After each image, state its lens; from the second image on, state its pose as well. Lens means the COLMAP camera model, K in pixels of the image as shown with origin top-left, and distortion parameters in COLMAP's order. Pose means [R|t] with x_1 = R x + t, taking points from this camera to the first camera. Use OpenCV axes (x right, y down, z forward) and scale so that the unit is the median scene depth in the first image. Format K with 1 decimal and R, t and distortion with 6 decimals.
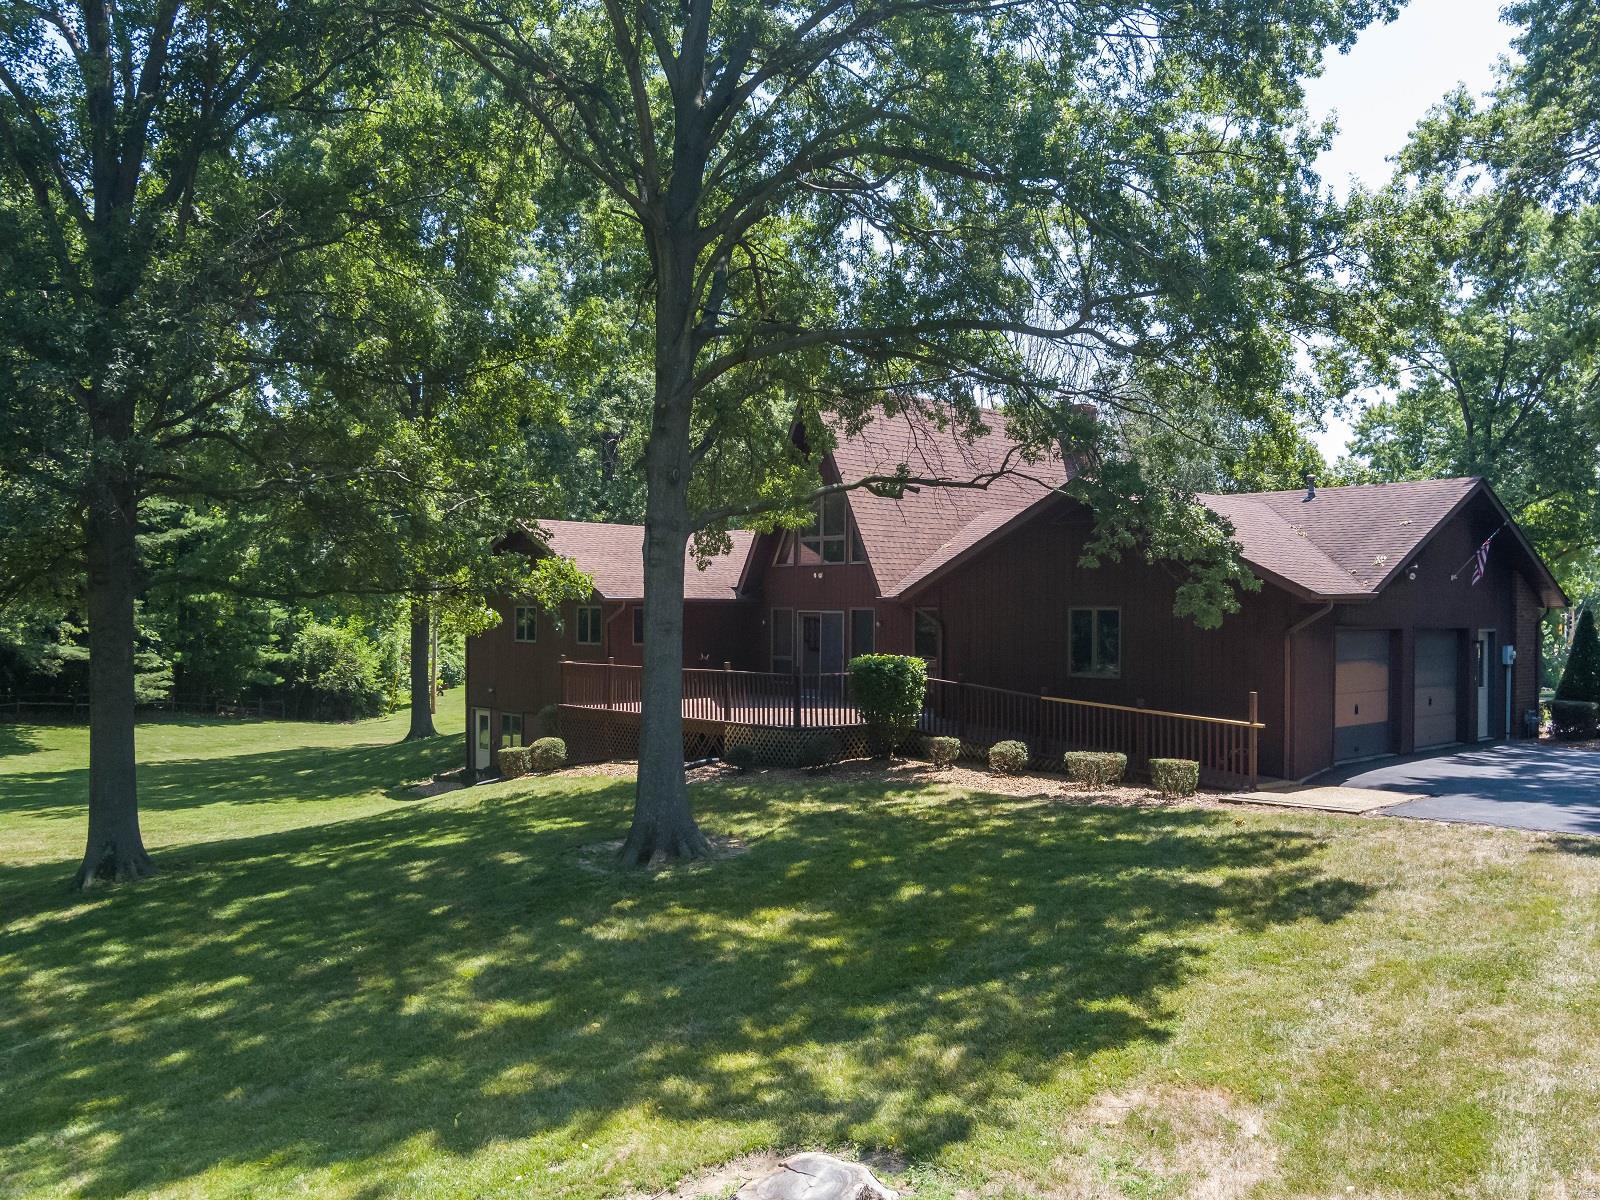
lens RADIAL K [[1461.9, 0, 806.8], [0, 1461.9, 572.8], [0, 0, 1]] dist [-0.025183, 0.021212]
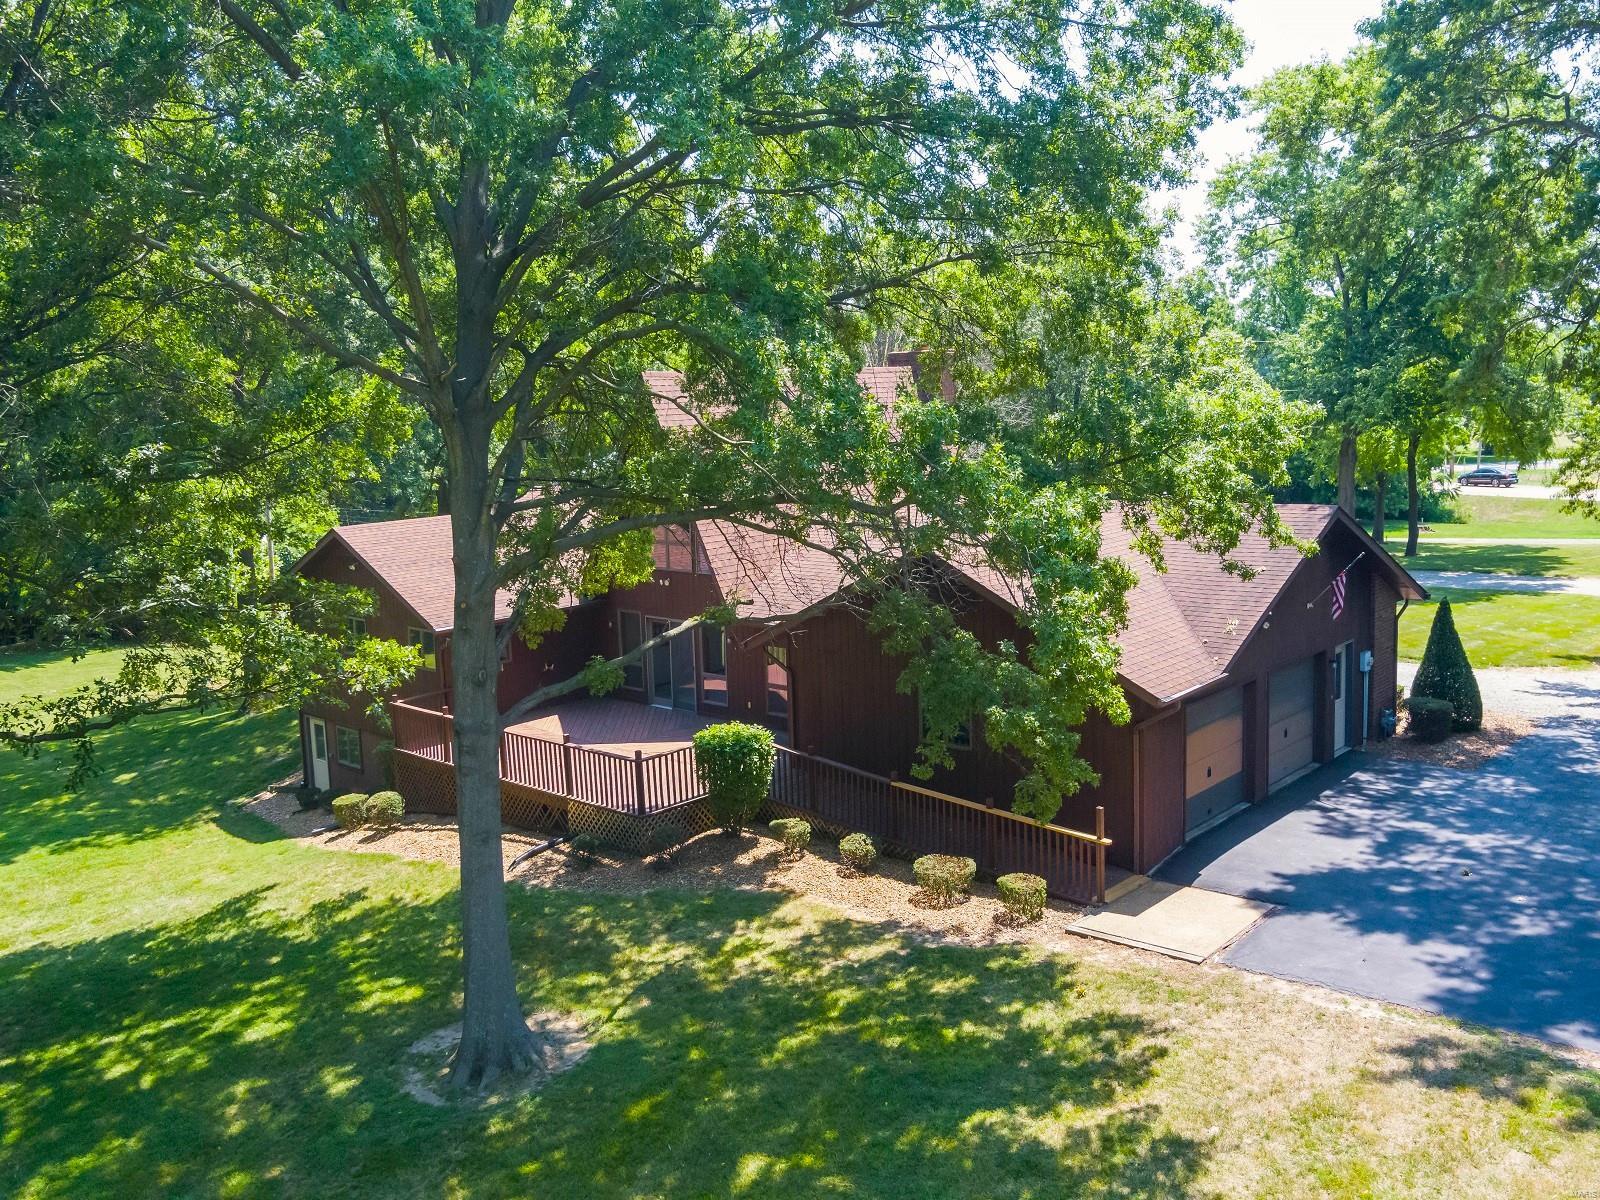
lens RADIAL K [[1531.2, 0, 815.8], [0, 1531.2, 599.7], [0, 0, 1]] dist [-0.018227, -0.004888]
pose [[0.995055, -0.050445, 0.085563, 0.027714], [0.038688, 0.990242, 0.133883, -0.163151], [-0.091482, -0.129910, 0.987296, 0.017335]]
